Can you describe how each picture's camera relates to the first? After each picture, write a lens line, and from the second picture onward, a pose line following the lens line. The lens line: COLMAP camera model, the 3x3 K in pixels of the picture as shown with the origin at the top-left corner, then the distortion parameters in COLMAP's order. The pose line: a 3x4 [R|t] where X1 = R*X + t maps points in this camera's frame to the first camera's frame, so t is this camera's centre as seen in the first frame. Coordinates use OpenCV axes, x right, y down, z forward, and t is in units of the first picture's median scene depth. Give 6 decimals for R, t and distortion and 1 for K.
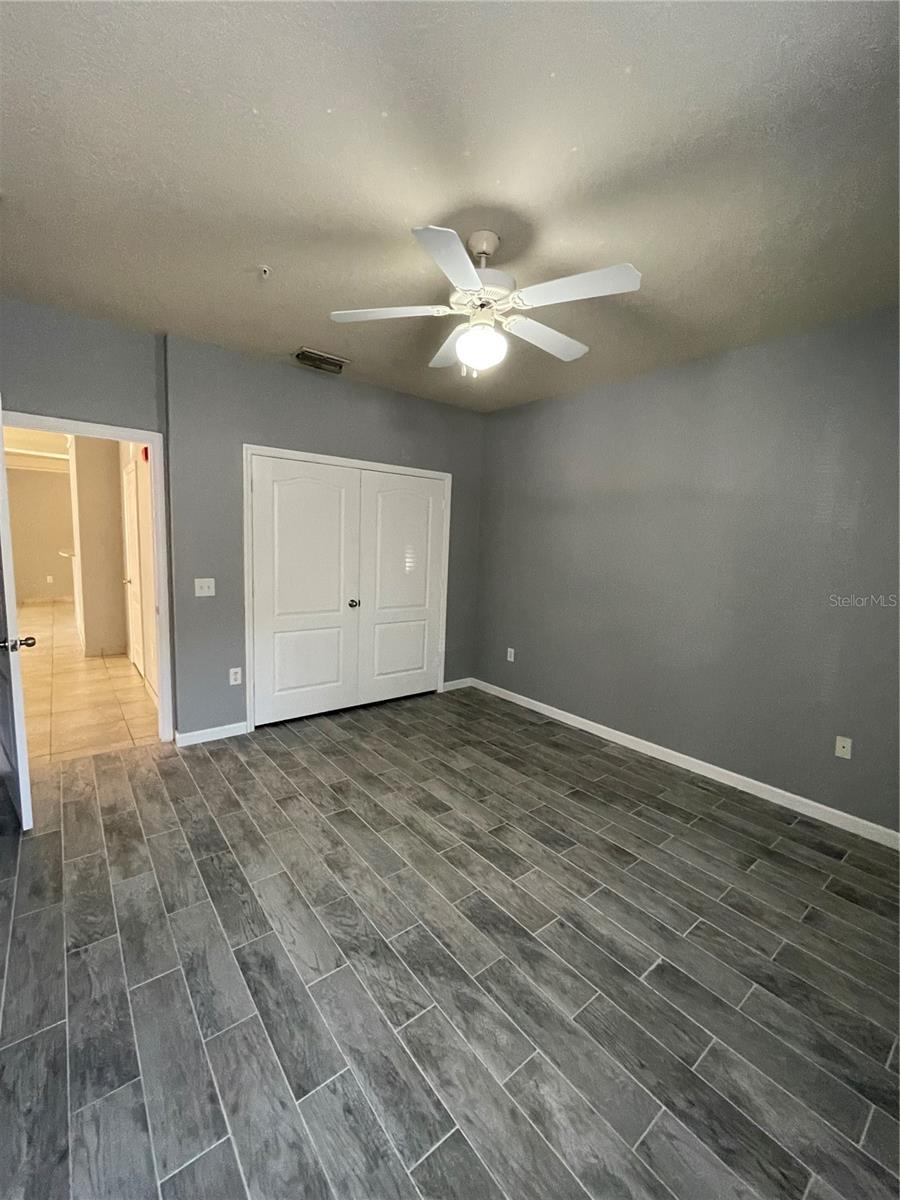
lens RADIAL K [[488.1, 0, 450.2], [0, 488.1, 599.3], [0, 0, 1]] dist [-0.003019, -0.000551]
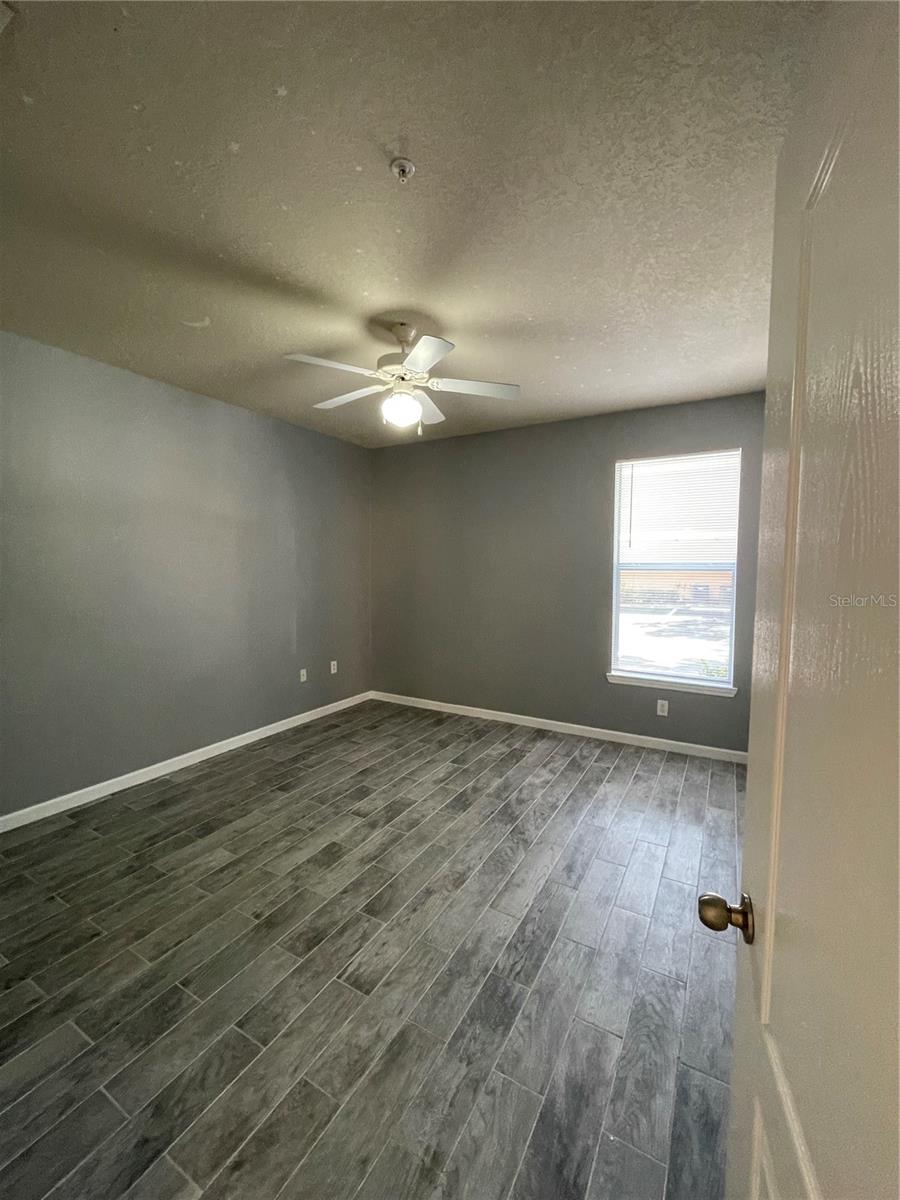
lens RADIAL K [[488.1, 0, 450.2], [0, 488.1, 599.3], [0, 0, 1]] dist [-0.003019, -0.000551]
pose [[-0.361758, -0.099863, 0.926908, -0.950816], [0.096887, 0.984835, 0.143917, -0.156180], [-0.927224, 0.141868, -0.346596, 1.096065]]
